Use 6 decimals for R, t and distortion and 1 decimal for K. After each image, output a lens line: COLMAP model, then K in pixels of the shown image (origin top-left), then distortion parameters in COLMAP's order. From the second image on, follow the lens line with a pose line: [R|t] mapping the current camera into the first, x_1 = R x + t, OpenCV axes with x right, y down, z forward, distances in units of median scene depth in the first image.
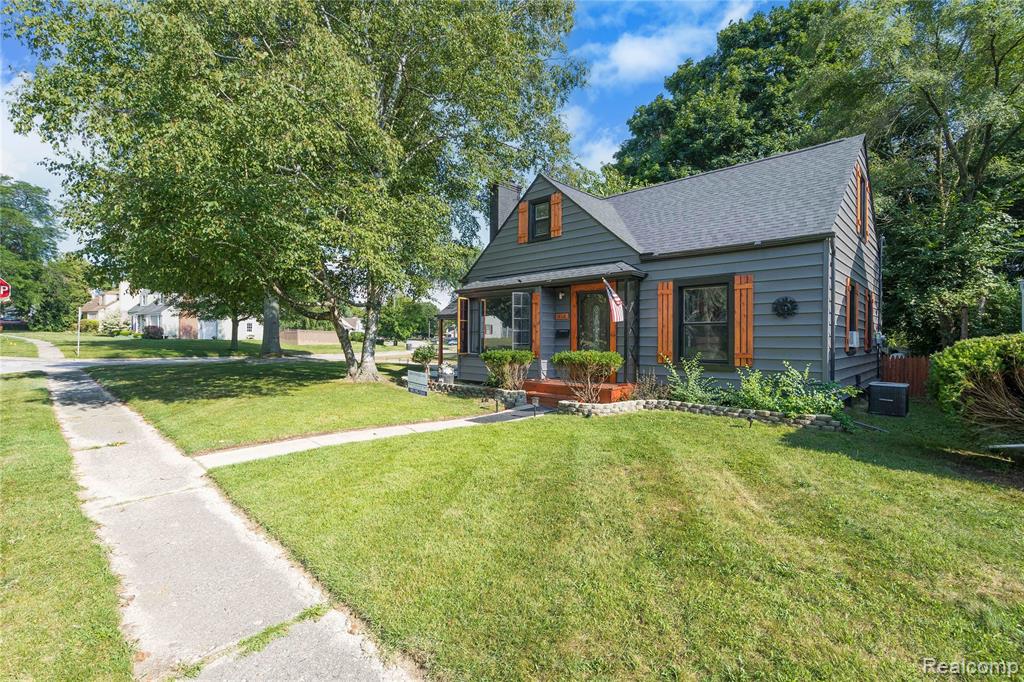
lens RADIAL K [[471.8, 0, 508.9], [0, 471.8, 341.8], [0, 0, 1]] dist [0.004774, 0.000512]
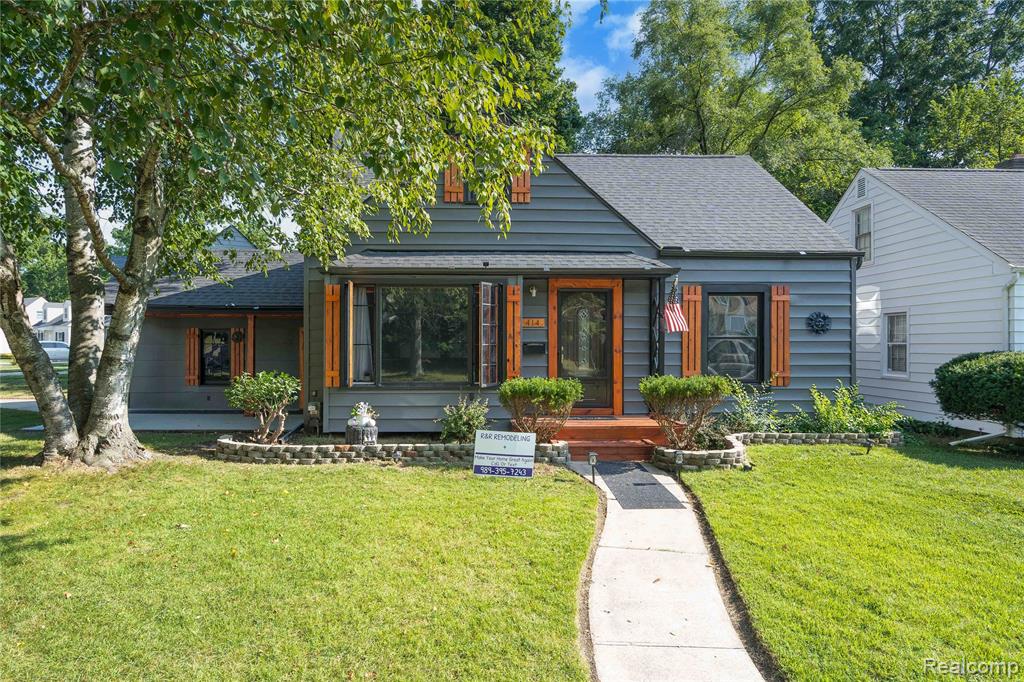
lens RADIAL K [[571.3, 0, 511.5], [0, 571.3, 342.5], [0, 0, 1]] dist [0.002911, 0.000138]
pose [[0.683120, 0.003807, 0.730296, -0.610289], [0.007538, 0.999896, -0.012263, -0.020255], [-0.730267, 0.013882, 0.683021, 0.578825]]
